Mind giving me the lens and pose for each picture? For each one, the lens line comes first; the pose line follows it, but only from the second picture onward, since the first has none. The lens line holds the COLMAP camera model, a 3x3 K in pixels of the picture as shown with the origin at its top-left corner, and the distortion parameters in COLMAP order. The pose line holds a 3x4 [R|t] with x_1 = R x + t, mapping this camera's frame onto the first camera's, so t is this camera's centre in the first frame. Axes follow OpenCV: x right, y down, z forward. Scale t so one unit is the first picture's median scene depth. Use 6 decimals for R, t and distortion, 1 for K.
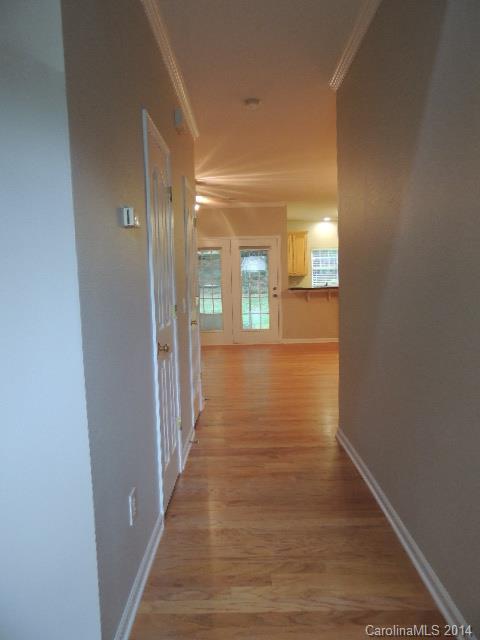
lens RADIAL K [[456.7, 0, 239.3], [0, 456.7, 320.9], [0, 0, 1]] dist [-0.028066, 0.004605]
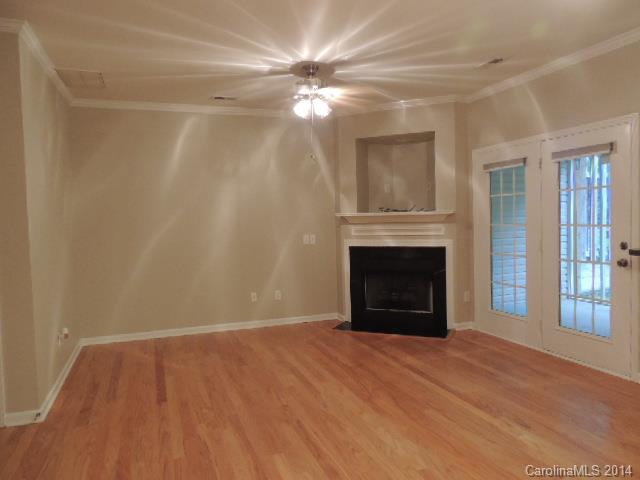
lens RADIAL K [[456.7, 0, 323.7], [0, 456.7, 237.0], [0, 0, 1]] dist [-0.028066, 0.004605]
pose [[0.364852, 0.053371, -0.929535, 0.343509], [-0.065035, 0.997378, 0.031739, -0.071371], [0.928791, 0.048873, 0.367366, 0.580102]]
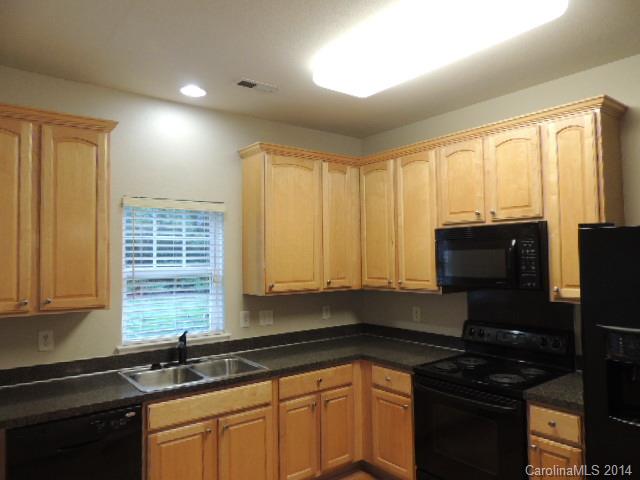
lens RADIAL K [[456.7, 0, 321.9], [0, 456.7, 240.5], [0, 0, 1]] dist [-0.028066, 0.004605]
pose [[0.777852, 0.043152, 0.626964, 0.111448], [0.044348, 0.991384, -0.123254, -0.127949], [-0.626880, 0.123678, 0.769236, 0.954366]]
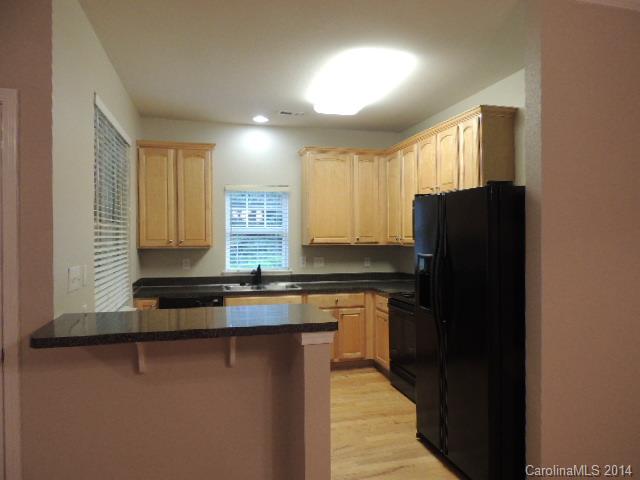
lens RADIAL K [[456.7, 0, 322.4], [0, 456.7, 244.5], [0, 0, 1]] dist [-0.028066, 0.004605]
pose [[0.964541, 0.022317, 0.262990, 0.173081], [-0.003209, 0.997337, -0.072862, -0.091470], [-0.263915, 0.069434, 0.962043, 0.720931]]
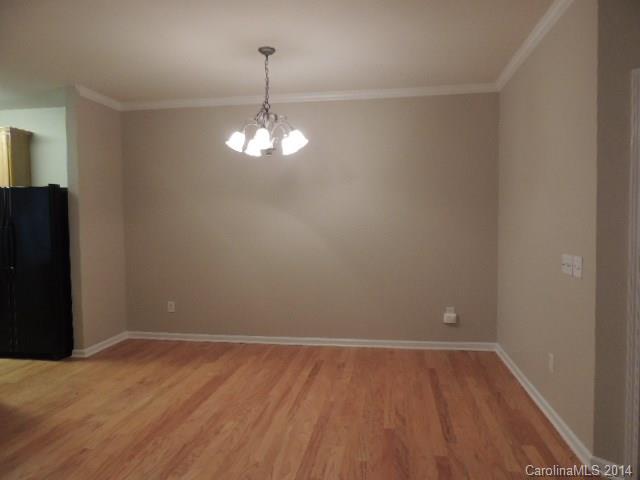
lens RADIAL K [[456.7, 0, 323.2], [0, 456.7, 242.6], [0, 0, 1]] dist [-0.028066, 0.004605]
pose [[0.139857, -0.019897, 0.989972, -0.102341], [0.088512, 0.996047, 0.007514, -0.063822], [-0.986208, 0.086573, 0.141066, 0.594505]]
